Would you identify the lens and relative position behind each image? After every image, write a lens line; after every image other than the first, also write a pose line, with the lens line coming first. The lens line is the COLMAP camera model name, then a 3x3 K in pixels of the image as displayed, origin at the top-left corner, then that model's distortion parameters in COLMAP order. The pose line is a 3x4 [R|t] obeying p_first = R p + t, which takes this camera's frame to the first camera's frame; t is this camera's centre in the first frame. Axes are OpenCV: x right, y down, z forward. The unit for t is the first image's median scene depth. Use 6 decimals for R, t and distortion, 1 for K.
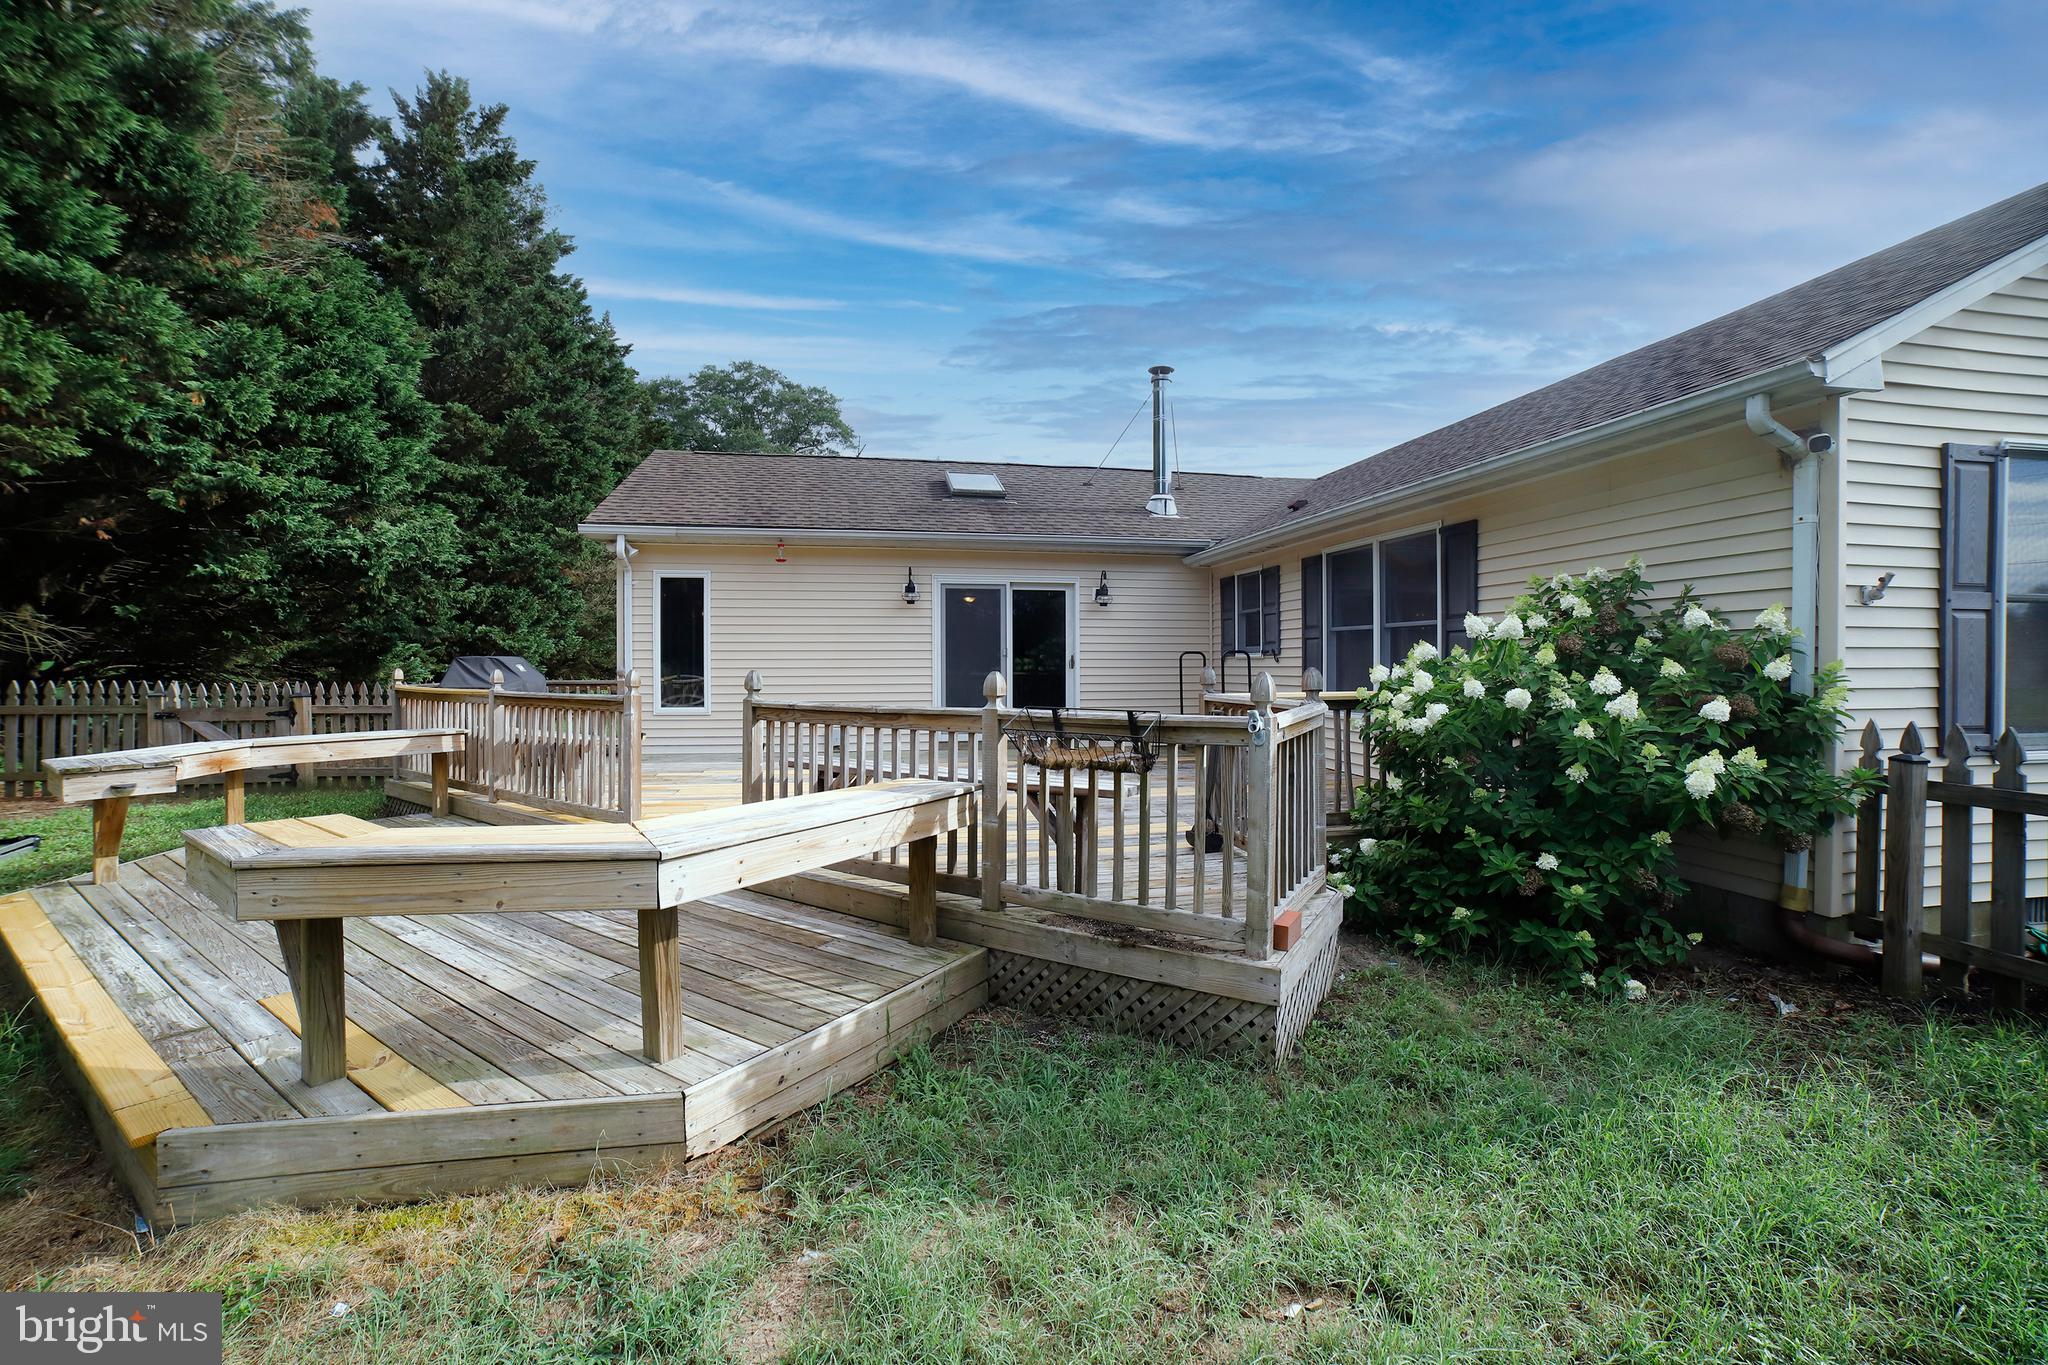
lens RADIAL K [[818.1, 0, 1014.9], [0, 818.1, 675.1], [0, 0, 1]] dist [-0.101544, 0.032353]
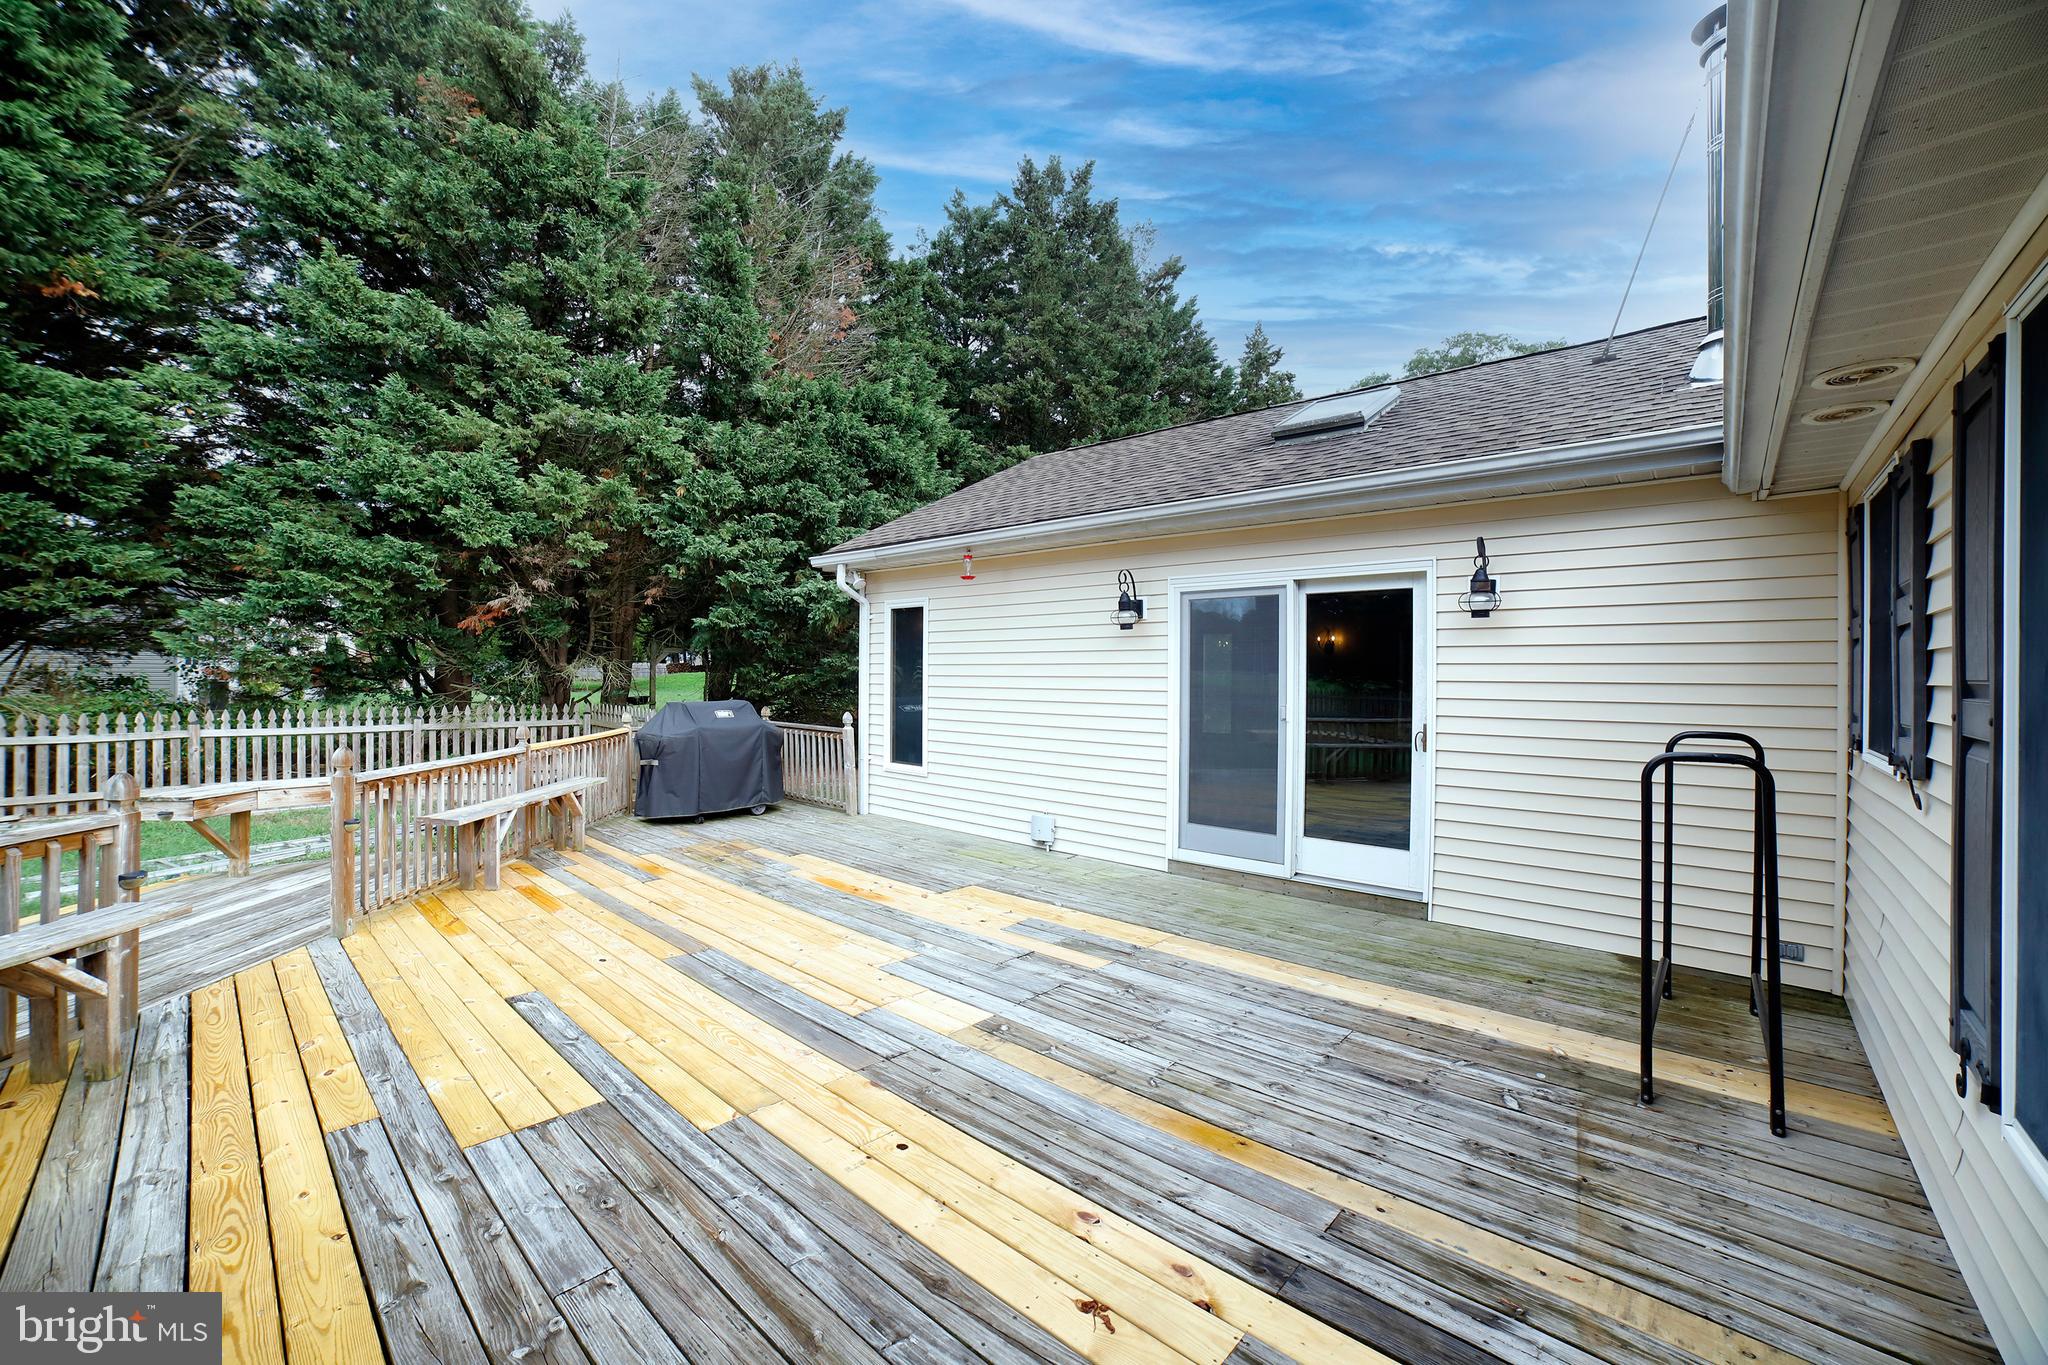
lens RADIAL K [[818.1, 0, 1014.9], [0, 818.1, 675.1], [0, 0, 1]] dist [-0.101544, 0.032353]
pose [[0.594911, 0.007976, -0.803752, 0.312178], [-0.018022, 0.999832, -0.003417, -0.047128], [0.803589, 0.016519, 0.594955, 0.548454]]
